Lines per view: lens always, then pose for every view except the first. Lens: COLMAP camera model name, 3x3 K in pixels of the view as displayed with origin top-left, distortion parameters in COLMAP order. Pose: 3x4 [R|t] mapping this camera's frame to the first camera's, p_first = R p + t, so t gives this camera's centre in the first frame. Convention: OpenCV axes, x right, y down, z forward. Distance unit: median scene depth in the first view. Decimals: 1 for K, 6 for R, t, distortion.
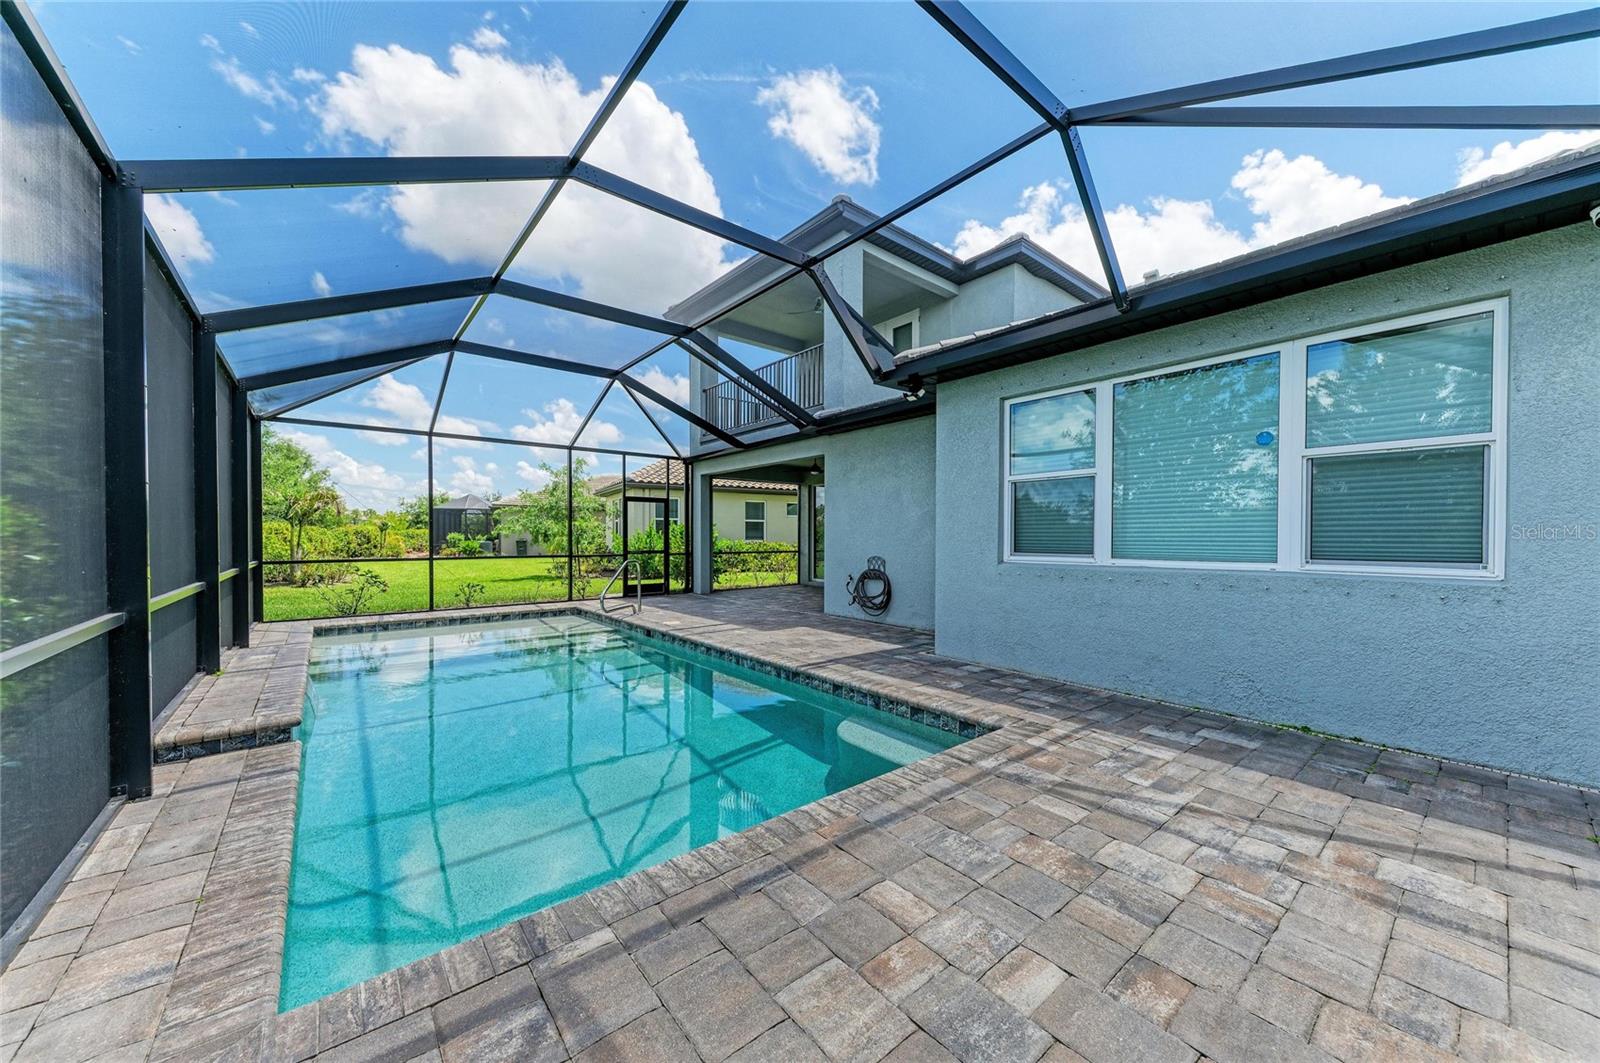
lens RADIAL K [[573.8, 0, 809.1], [0, 573.8, 542.2], [0, 0, 1]] dist [0.008025, -0.000251]
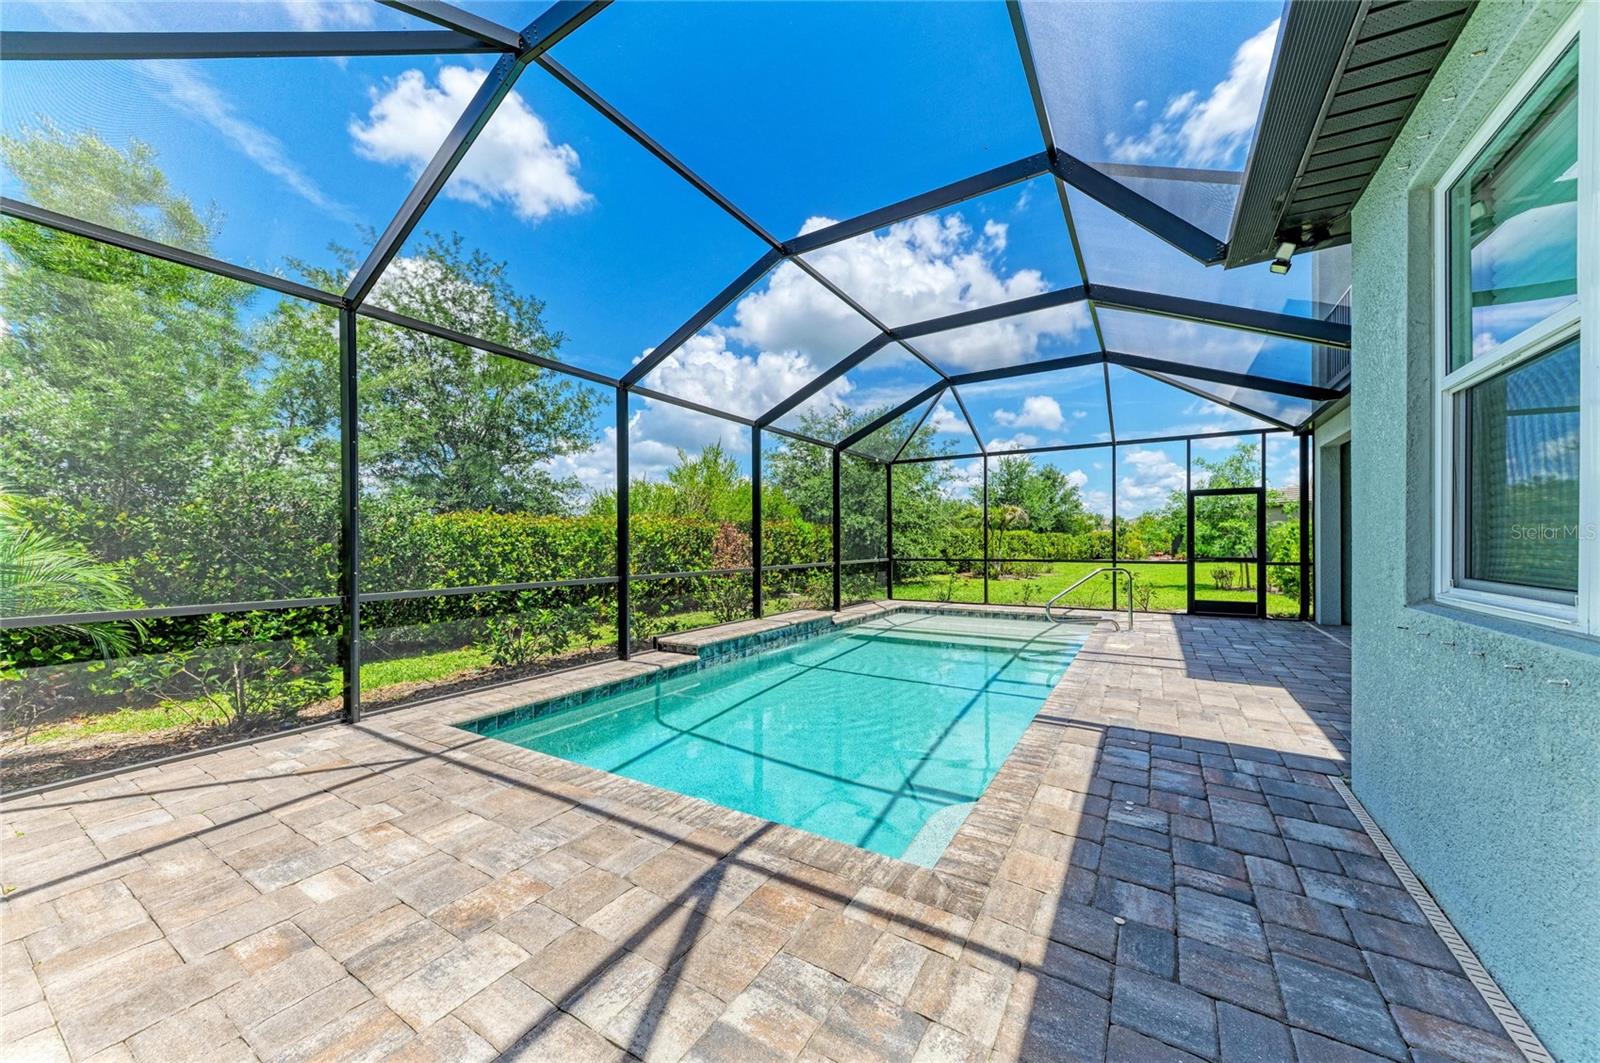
lens RADIAL K [[573.8, 0, 809.1], [0, 573.8, 542.2], [0, 0, 1]] dist [0.008025, -0.000251]
pose [[0.317389, -0.003819, -0.948288, 0.996531], [-0.001744, 0.999988, -0.004611, -0.005923], [0.948294, 0.003117, 0.317379, 0.816226]]
